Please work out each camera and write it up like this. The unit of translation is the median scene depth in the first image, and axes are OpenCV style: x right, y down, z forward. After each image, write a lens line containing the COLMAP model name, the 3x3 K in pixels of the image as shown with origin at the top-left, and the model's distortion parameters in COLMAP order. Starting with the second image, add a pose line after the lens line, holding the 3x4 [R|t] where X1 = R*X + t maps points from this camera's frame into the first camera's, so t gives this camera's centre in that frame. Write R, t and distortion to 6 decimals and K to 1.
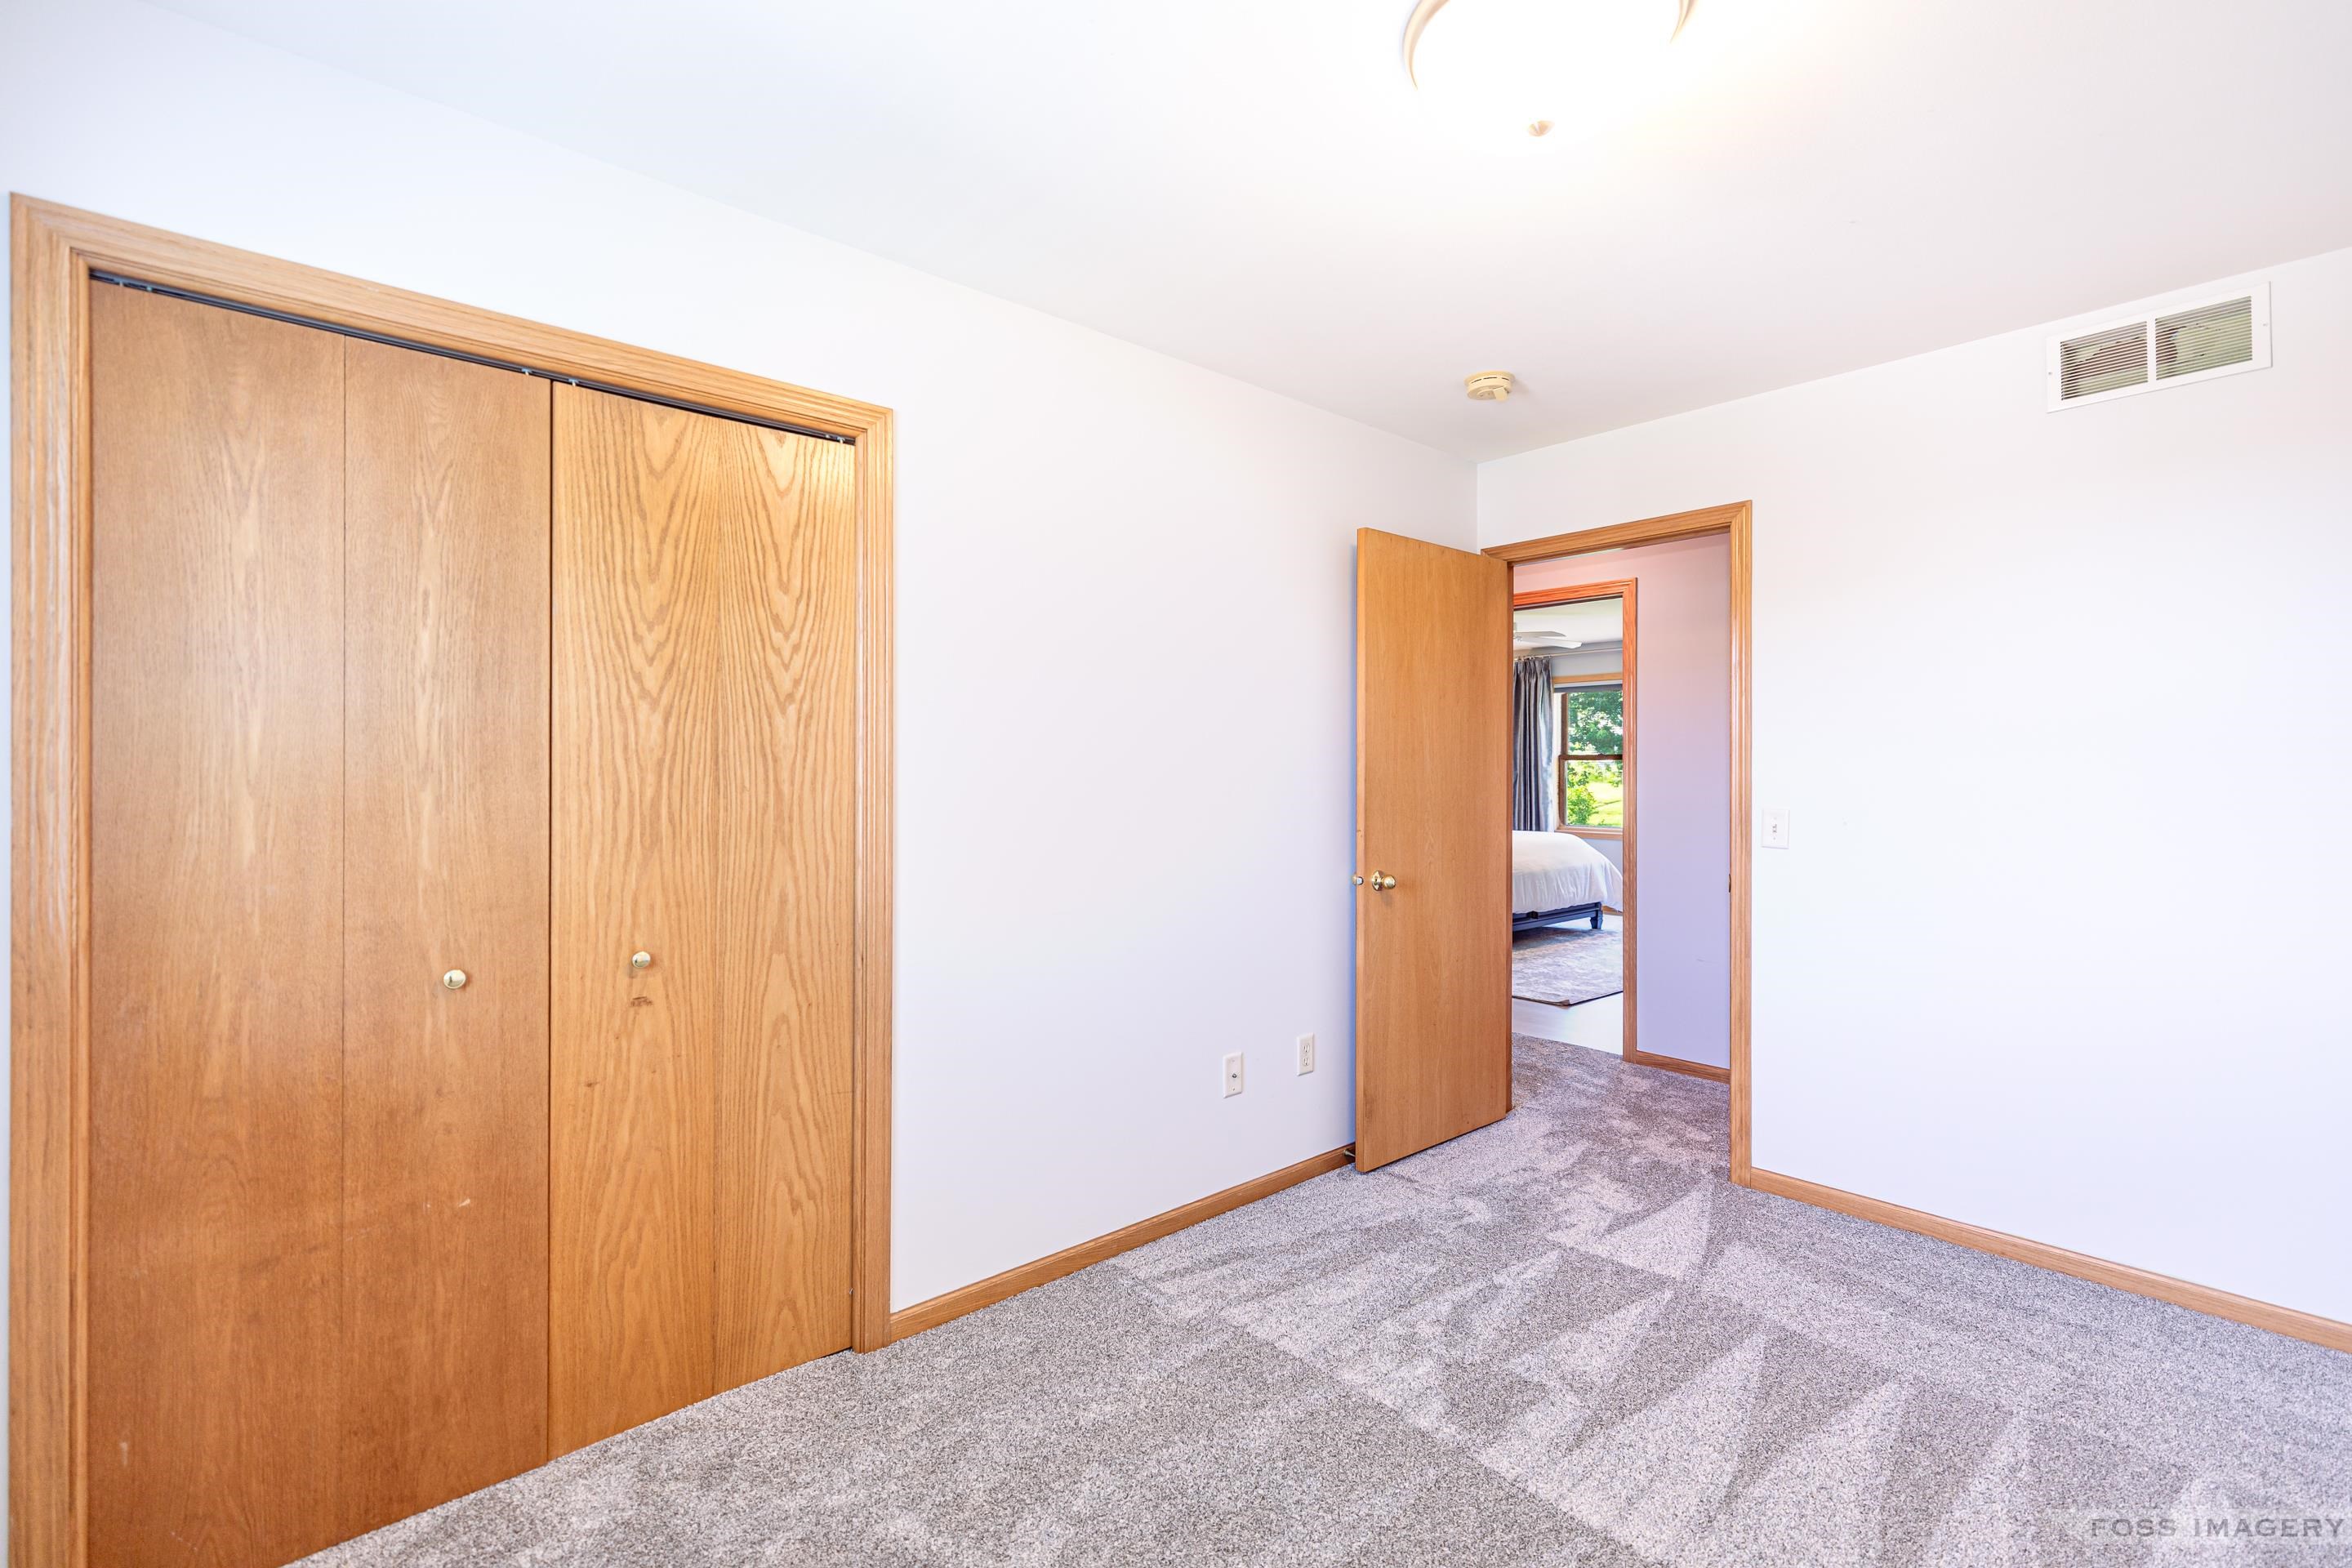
lens RADIAL K [[1088.6, 0, 1178.8], [0, 1088.6, 775.4], [0, 0, 1]] dist [0.006474, -0.000628]
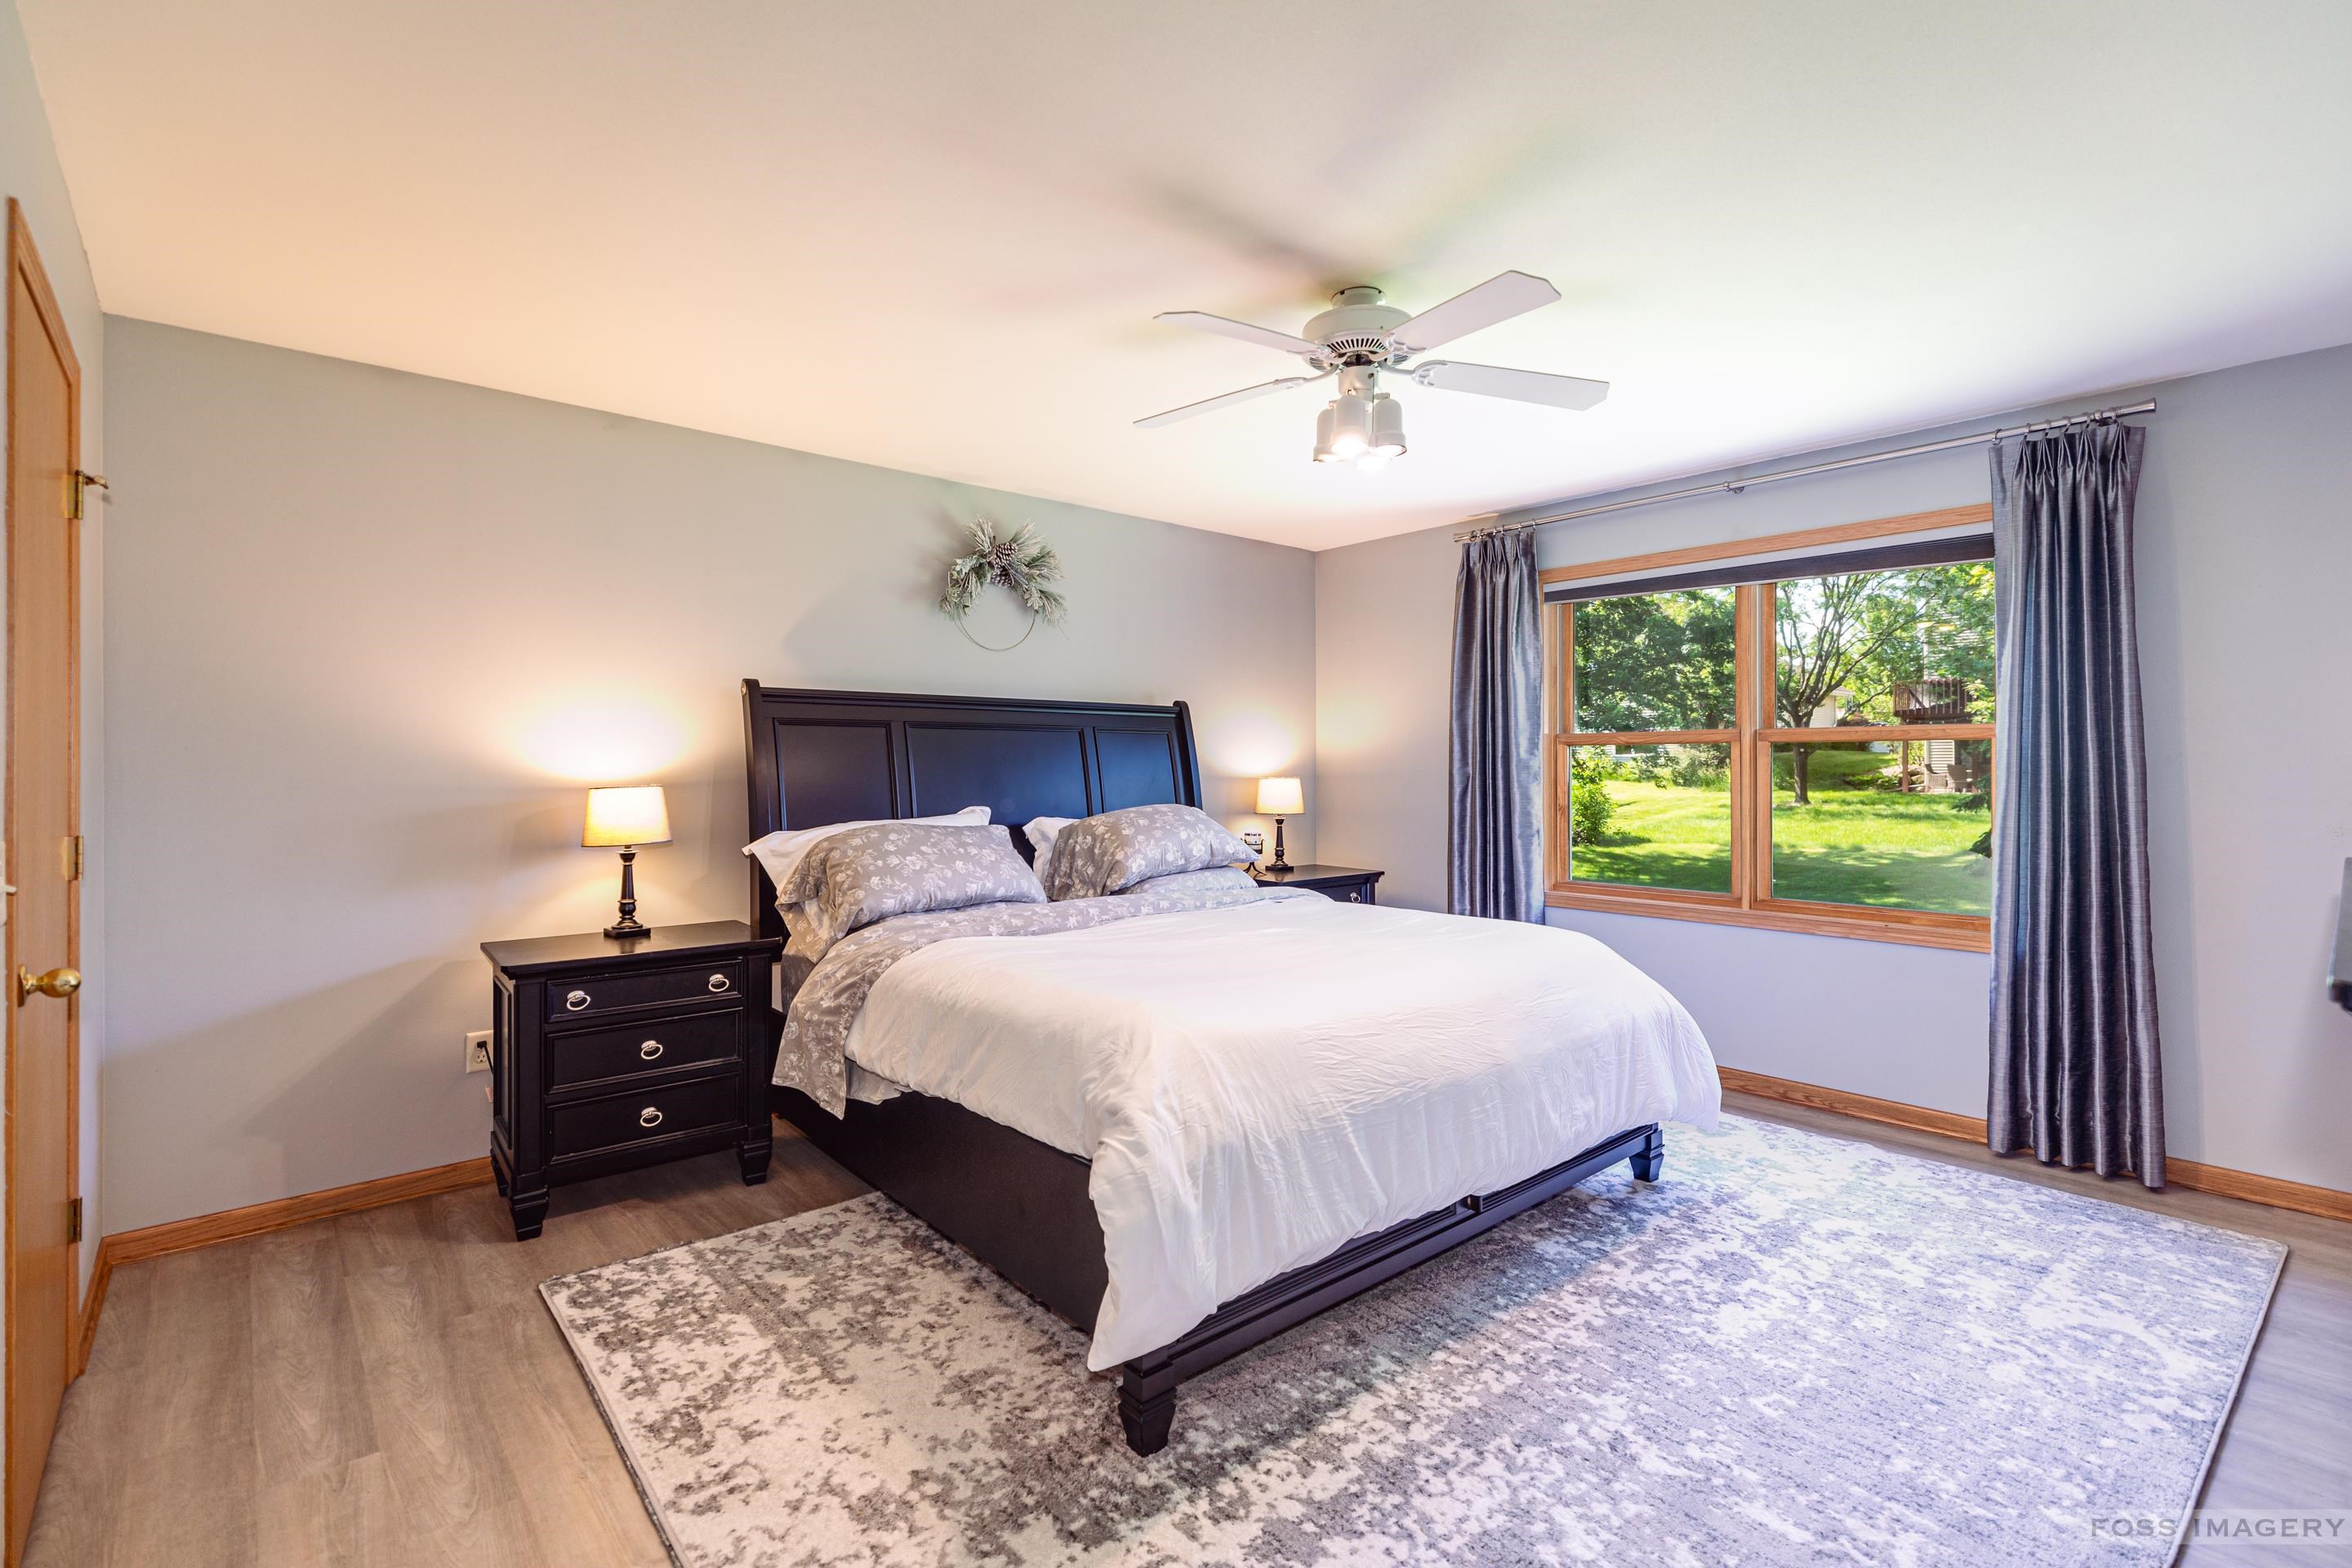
lens RADIAL K [[1088.6, 0, 1172.9], [0, 1088.6, 777.3], [0, 0, 1]] dist [0.006474, -0.000628]
pose [[0.999928, 0.001366, -0.011956, 0.190525], [-0.001366, 0.999999, -0.000001, 0.000118], [0.011956, 0.000017, 0.999929, 0.529014]]
